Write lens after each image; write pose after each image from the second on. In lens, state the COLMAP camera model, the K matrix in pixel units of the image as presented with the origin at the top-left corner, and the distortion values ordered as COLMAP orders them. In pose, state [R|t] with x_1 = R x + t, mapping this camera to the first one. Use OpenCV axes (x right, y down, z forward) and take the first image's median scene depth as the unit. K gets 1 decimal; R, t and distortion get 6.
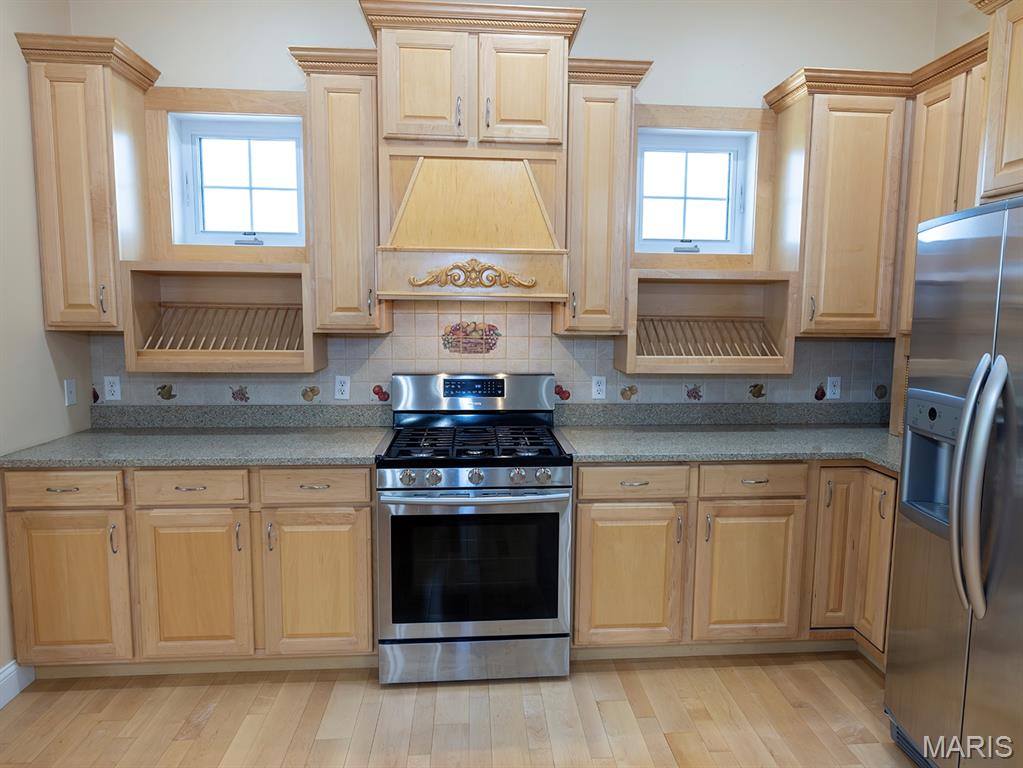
lens RADIAL K [[628.9, 0, 523.7], [0, 628.9, 378.3], [0, 0, 1]] dist [-0.002327, 0.000426]
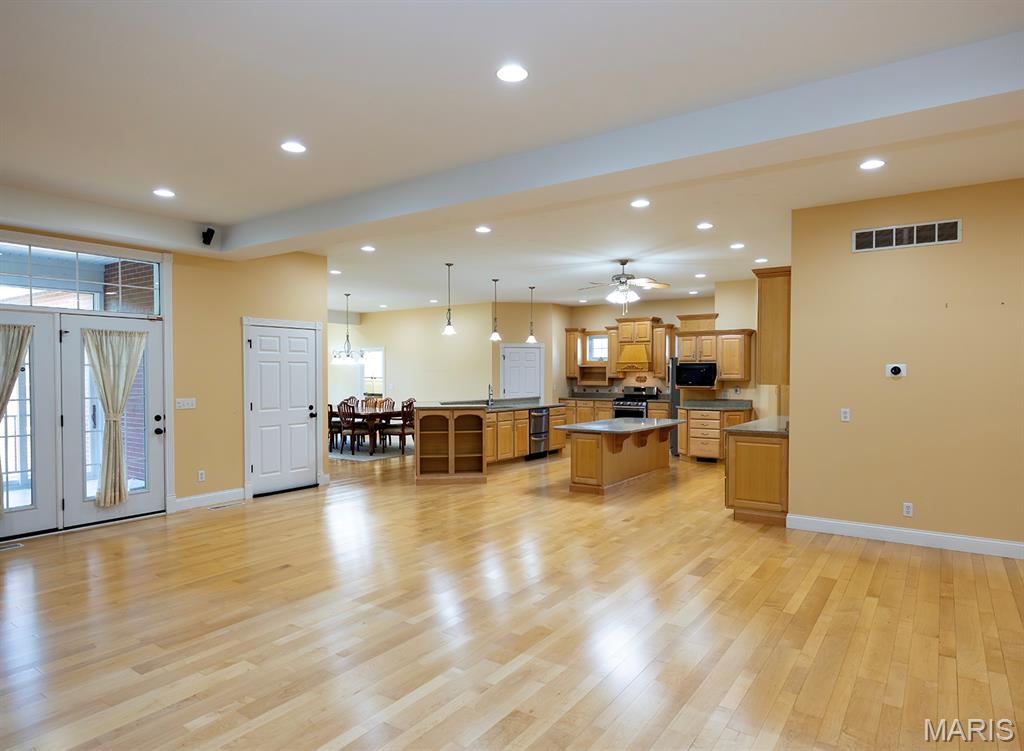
lens RADIAL K [[615.8, 0, 516.7], [0, 615.8, 379.9], [0, 0, 1]] dist [0.001213, 0.000630]
pose [[0.768038, -0.001878, -0.640401, 2.292937], [-0.059167, 0.995511, -0.073878, 0.357071], [0.637665, 0.094632, 0.764479, -3.297454]]
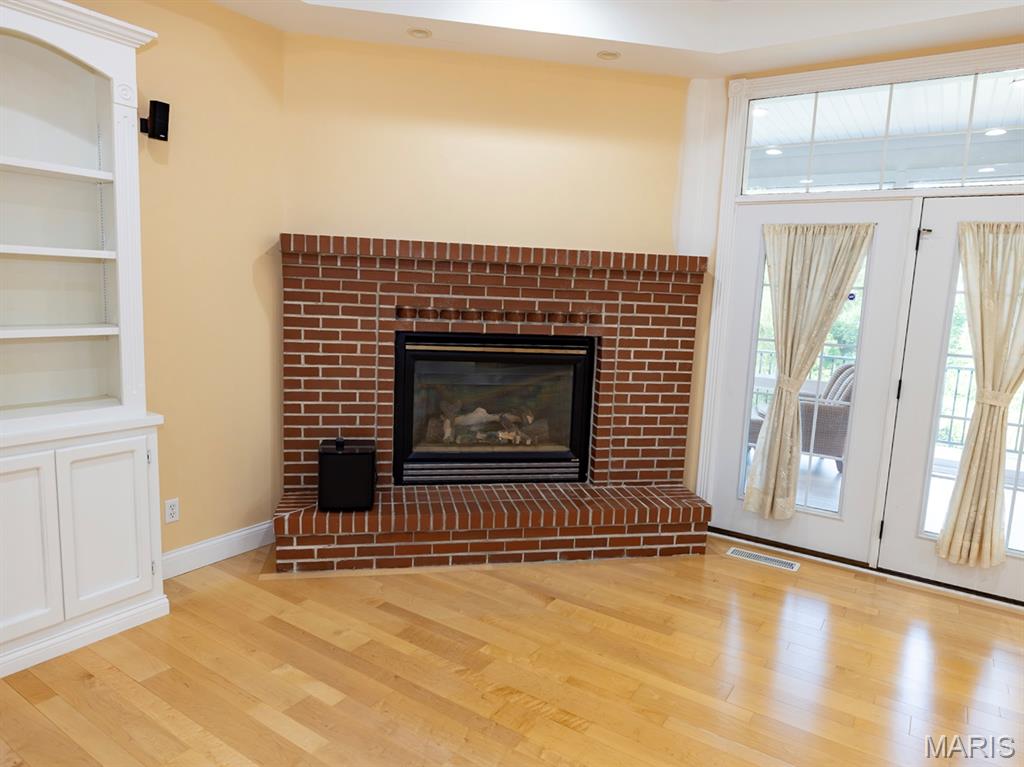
lens RADIAL K [[653.1, 0, 512.0], [0, 653.1, 383.5], [0, 0, 1]] dist [-0.007783, -0.002907]
pose [[-0.621174, 0.074369, -0.780136, 1.211032], [-0.130734, 0.971703, 0.196726, 0.268796], [0.772691, 0.224192, -0.593874, -2.490283]]
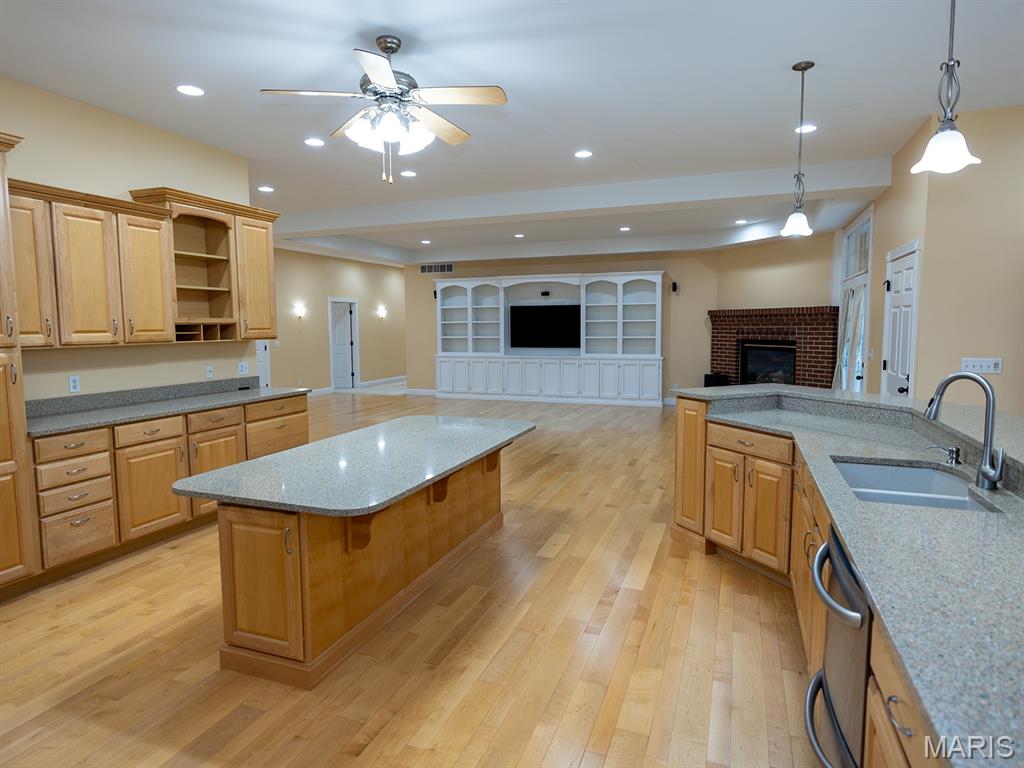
lens RADIAL K [[599.4, 0, 513.8], [0, 599.4, 378.3], [0, 0, 1]] dist [-0.002593, -0.000130]
pose [[-0.904504, -0.041988, 0.424393, -0.032677], [0.042189, 0.981450, 0.187017, -0.055332], [-0.424373, 0.187062, -0.885955, 0.426804]]
